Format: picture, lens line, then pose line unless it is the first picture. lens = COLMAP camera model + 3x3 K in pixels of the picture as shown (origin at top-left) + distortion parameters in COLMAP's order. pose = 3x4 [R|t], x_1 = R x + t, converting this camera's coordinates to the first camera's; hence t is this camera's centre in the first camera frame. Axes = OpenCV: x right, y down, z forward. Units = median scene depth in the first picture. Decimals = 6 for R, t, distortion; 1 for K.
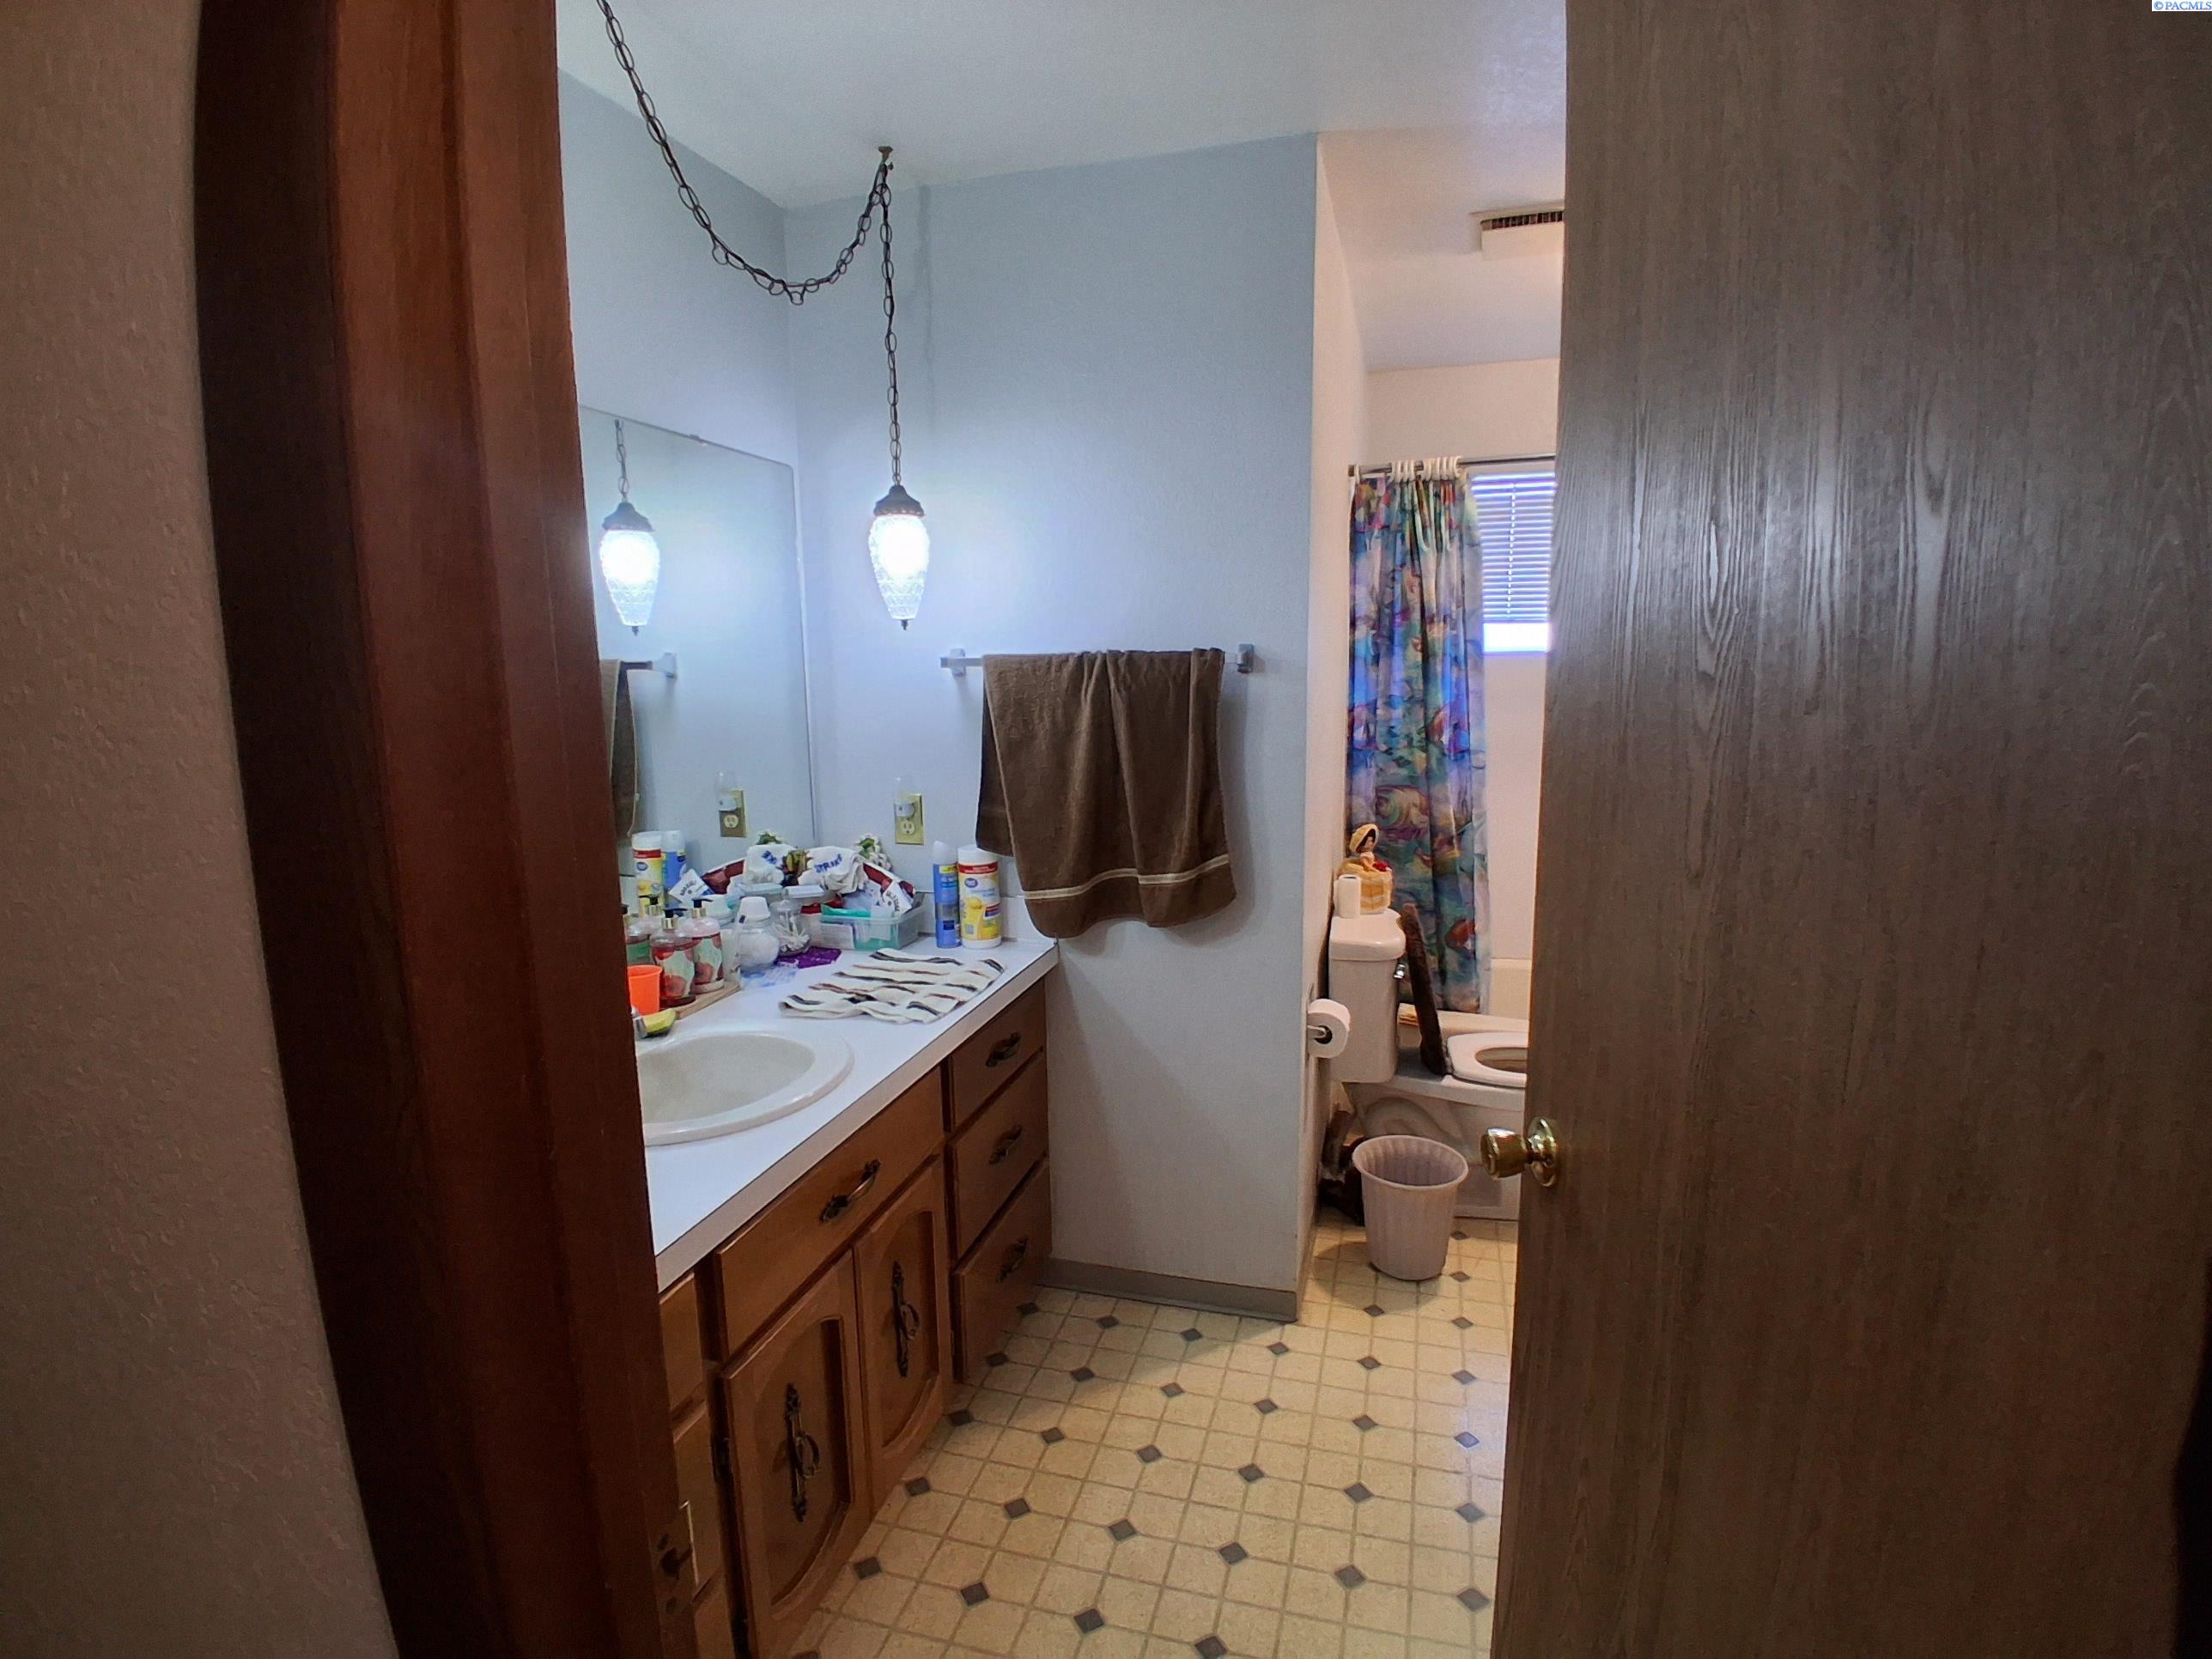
lens RADIAL K [[1094.7, 0, 1090.0], [0, 1094.7, 807.4], [0, 0, 1]] dist [-0.002299, -0.000464]
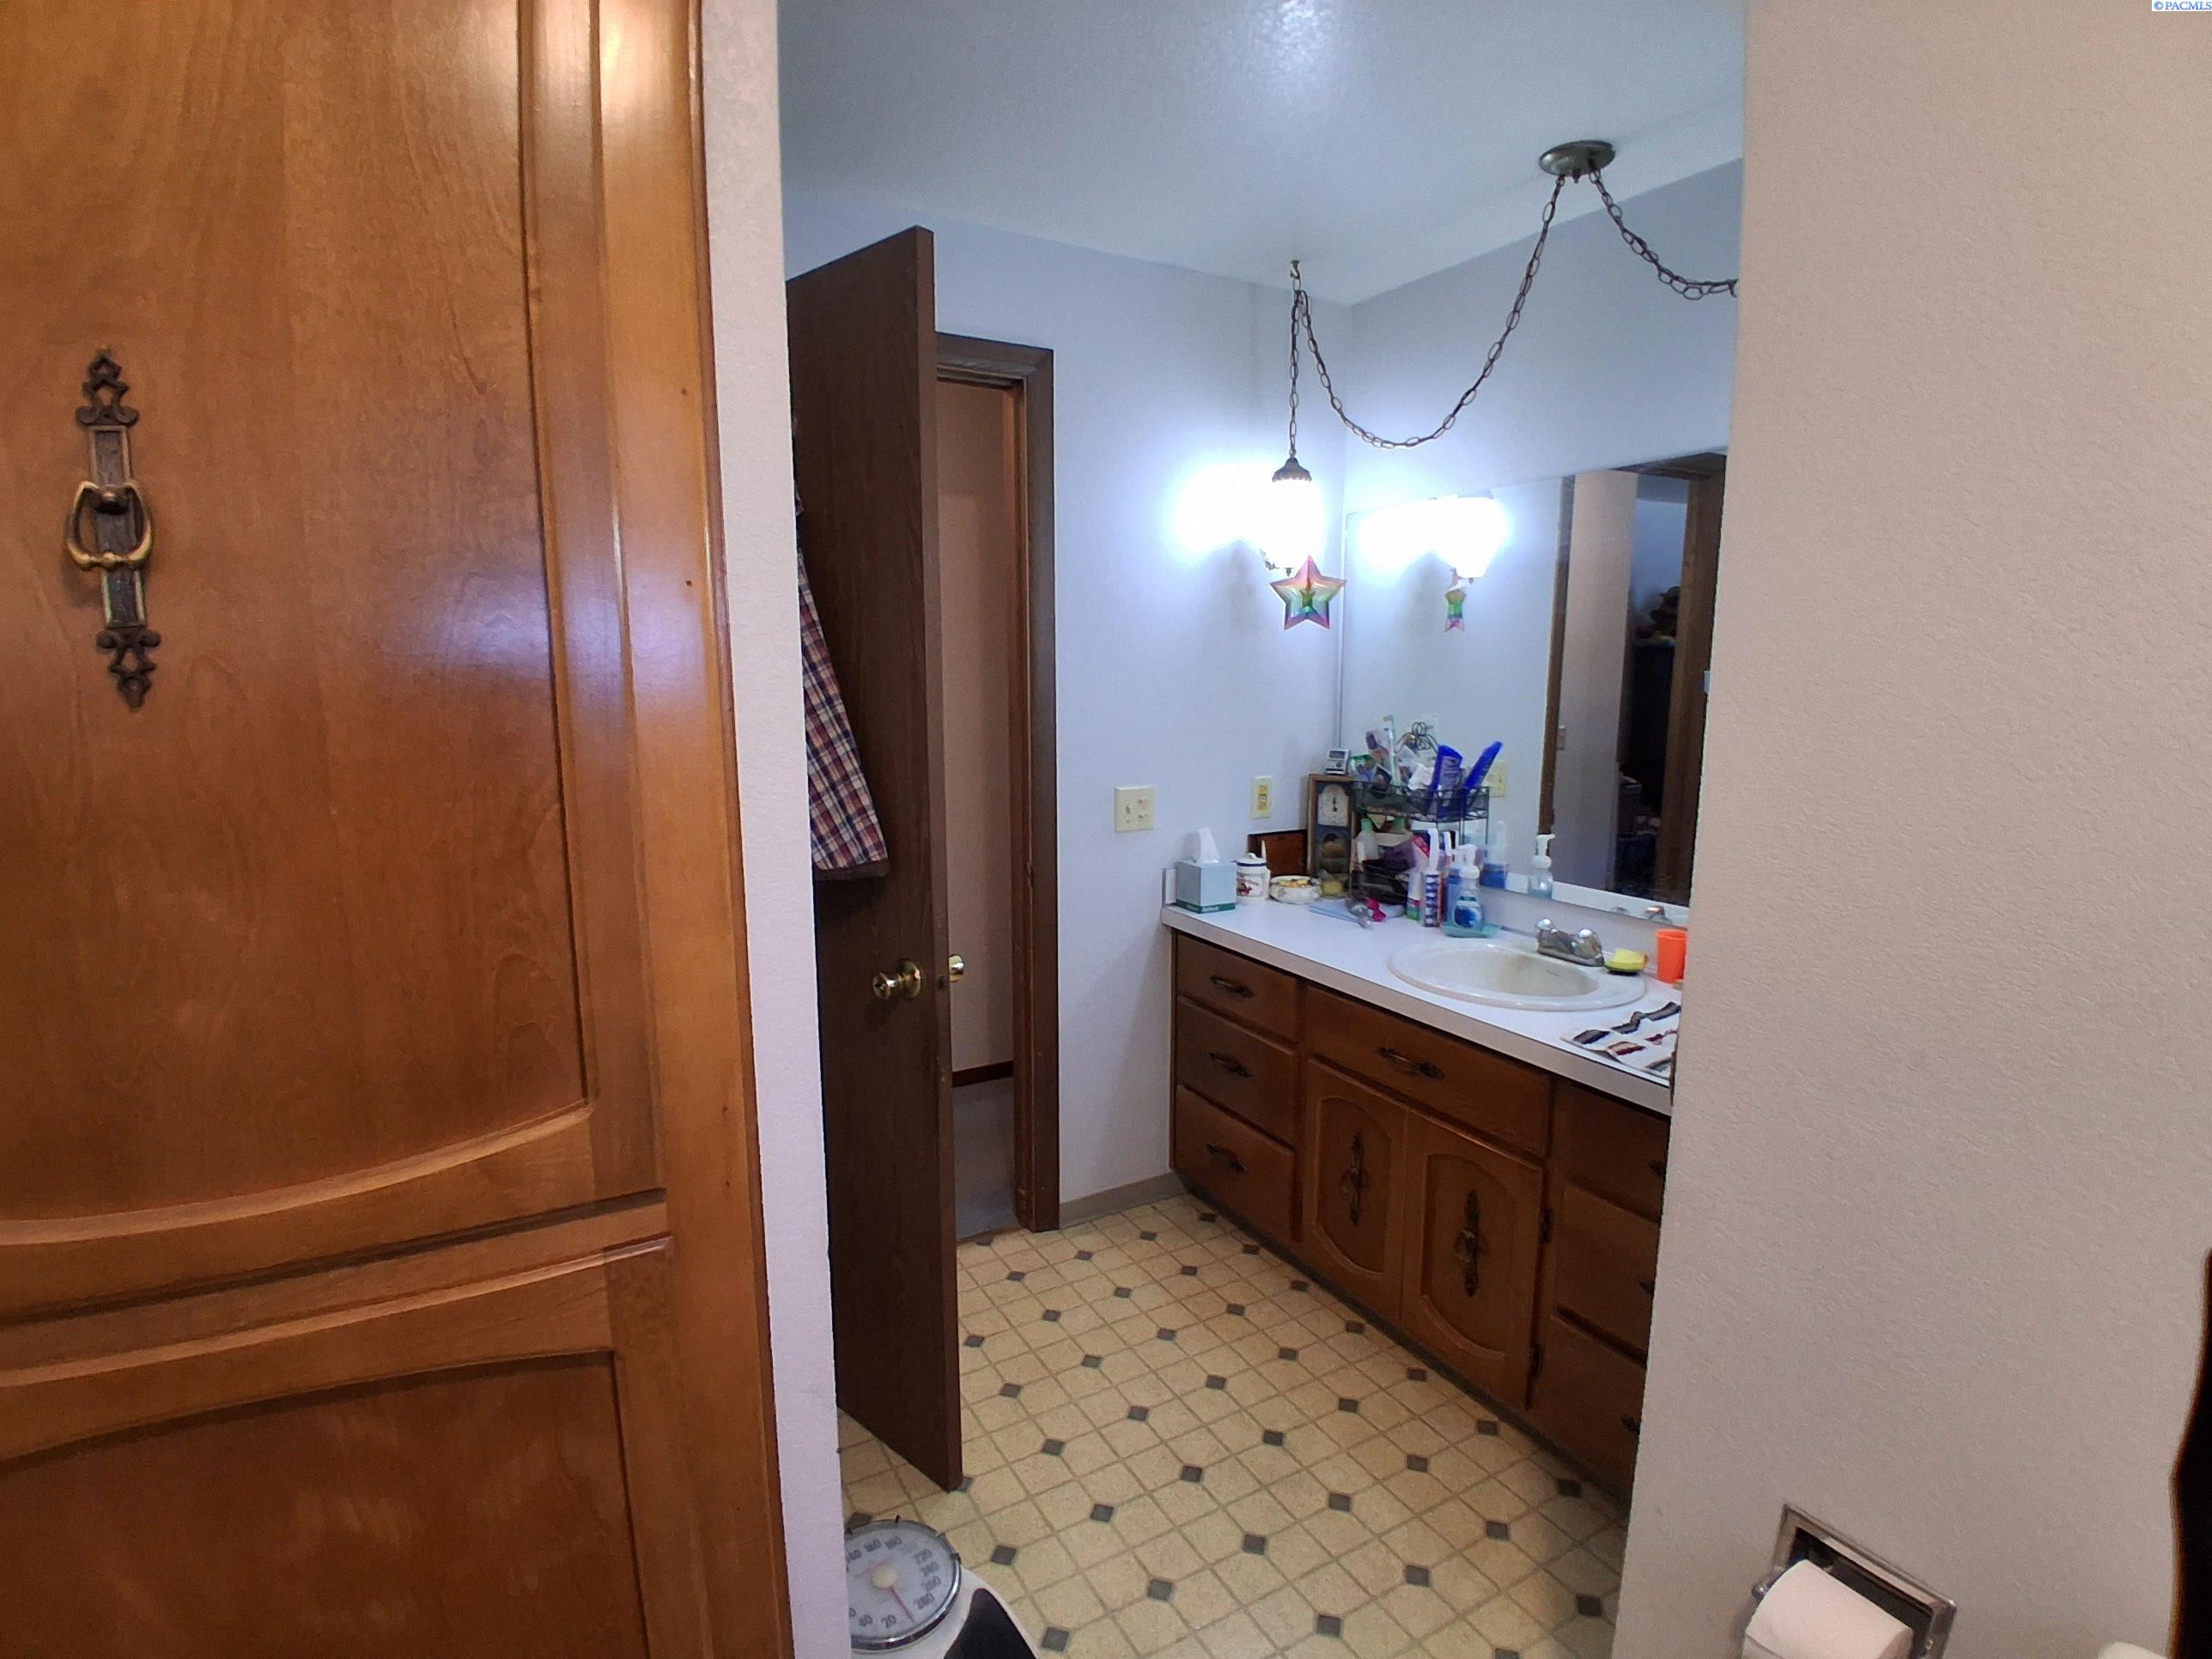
lens RADIAL K [[1094.7, 0, 1097.7], [0, 1094.7, 838.0], [0, 0, 1]] dist [-0.002299, -0.000464]
pose [[-0.669145, 0.145716, -0.728706, 0.871085], [-0.098157, 0.954665, 0.281034, -0.210603], [0.736621, 0.259580, -0.624506, 1.359613]]
